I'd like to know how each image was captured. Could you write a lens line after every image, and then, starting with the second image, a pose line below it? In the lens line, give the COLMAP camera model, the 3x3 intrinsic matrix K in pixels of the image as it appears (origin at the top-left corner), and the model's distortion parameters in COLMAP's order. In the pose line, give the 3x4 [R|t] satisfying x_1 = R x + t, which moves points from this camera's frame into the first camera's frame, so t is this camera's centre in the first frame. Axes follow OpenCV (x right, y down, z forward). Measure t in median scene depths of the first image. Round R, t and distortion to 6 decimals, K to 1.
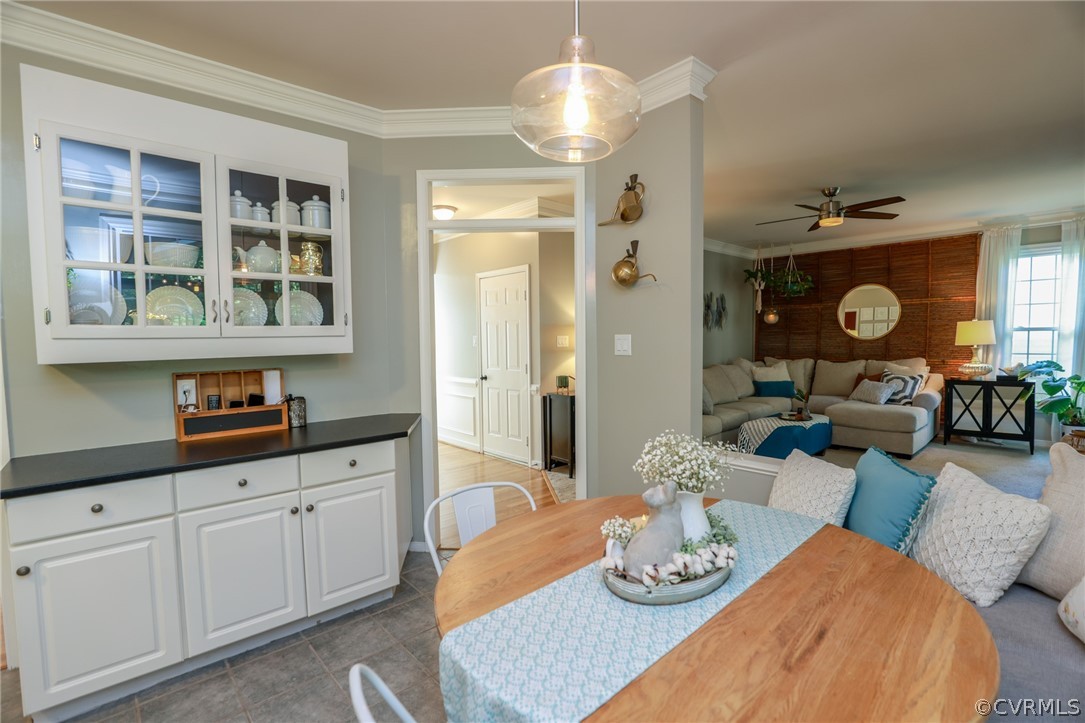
lens RADIAL K [[496.9, 0, 547.1], [0, 496.9, 363.3], [0, 0, 1]] dist [-0.035766, 0.007333]
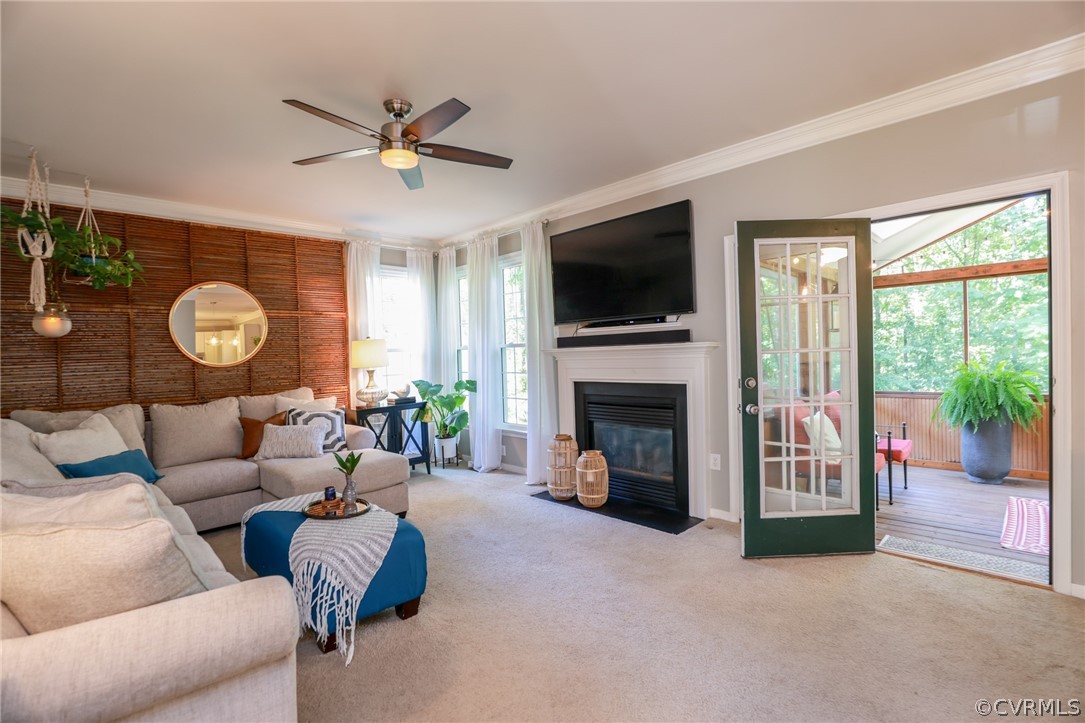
lens RADIAL K [[496.9, 0, 546.1], [0, 496.9, 362.7], [0, 0, 1]] dist [-0.035766, 0.007333]
pose [[-0.027147, -0.003176, 0.999626, -0.016313], [0.086103, 0.996271, 0.005503, -0.020512], [-0.995916, 0.086220, -0.026773, 0.618033]]
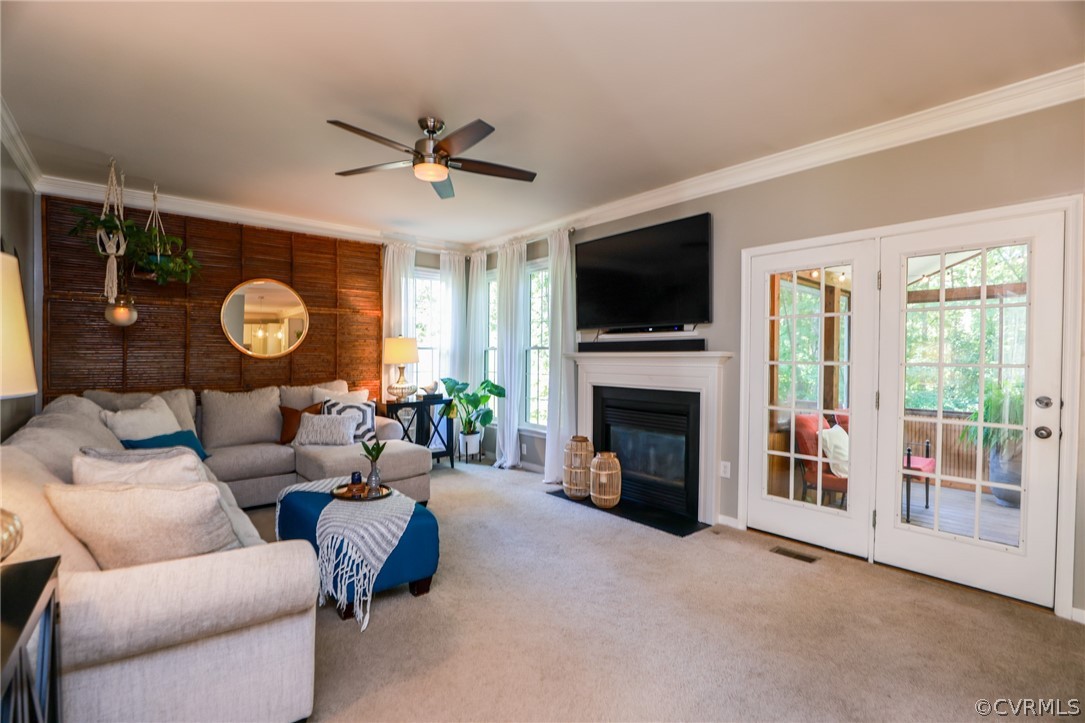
lens RADIAL K [[496.9, 0, 544.1], [0, 496.9, 363.1], [0, 0, 1]] dist [-0.035766, 0.007333]
pose [[0.044006, 0.001719, 0.999030, -0.043447], [0.047873, 0.998846, -0.003827, -0.019641], [-0.997884, 0.047995, 0.043873, 0.599965]]
